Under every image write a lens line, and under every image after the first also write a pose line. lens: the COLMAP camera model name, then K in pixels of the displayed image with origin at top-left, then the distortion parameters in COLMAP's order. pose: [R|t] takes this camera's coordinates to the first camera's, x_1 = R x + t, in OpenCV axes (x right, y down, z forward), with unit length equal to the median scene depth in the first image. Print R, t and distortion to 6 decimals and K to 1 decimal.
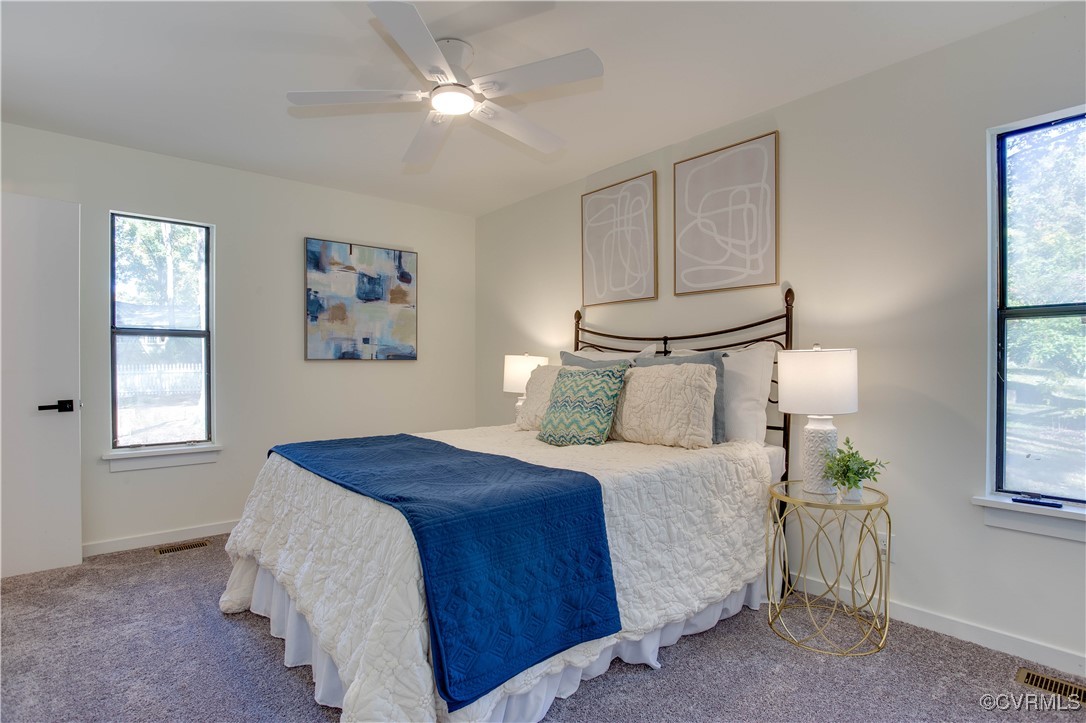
lens RADIAL K [[519.7, 0, 543.0], [0, 519.7, 361.5], [0, 0, 1]] dist [-0.071644, 0.024950]
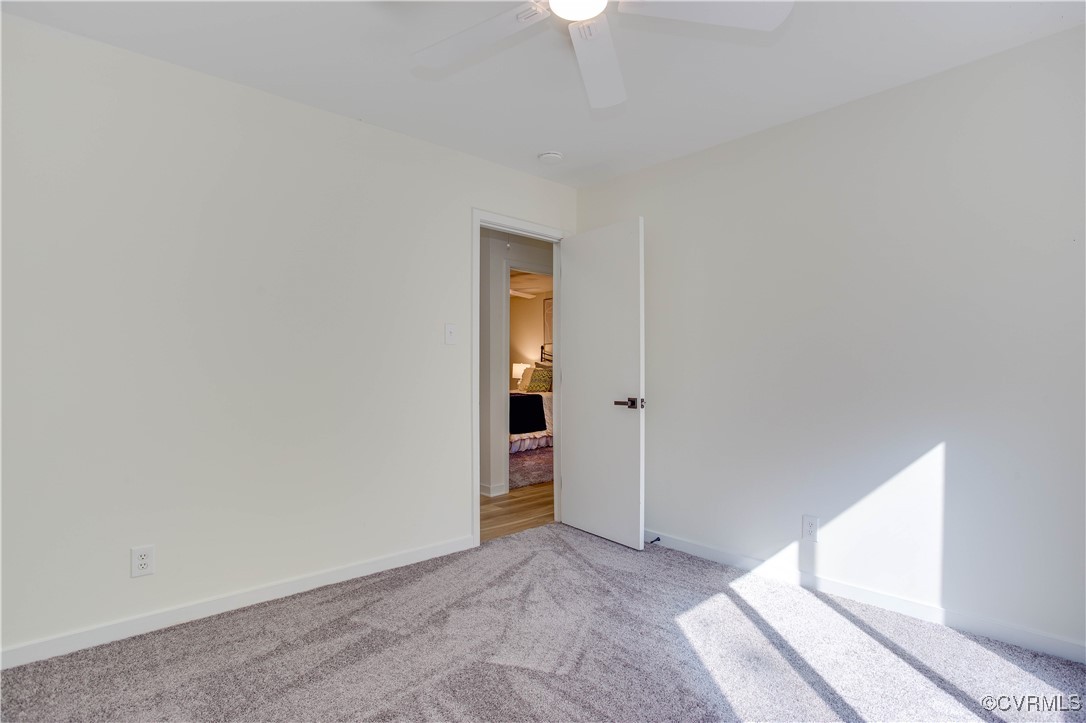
lens RADIAL K [[519.7, 0, 543.0], [0, 519.7, 361.5], [0, 0, 1]] dist [-0.071644, 0.024950]
pose [[0.999489, -0.000447, 0.031949, -0.008922], [0.000573, 0.999992, -0.003937, -0.012606], [-0.031947, 0.003953, 0.999482, -1.560783]]
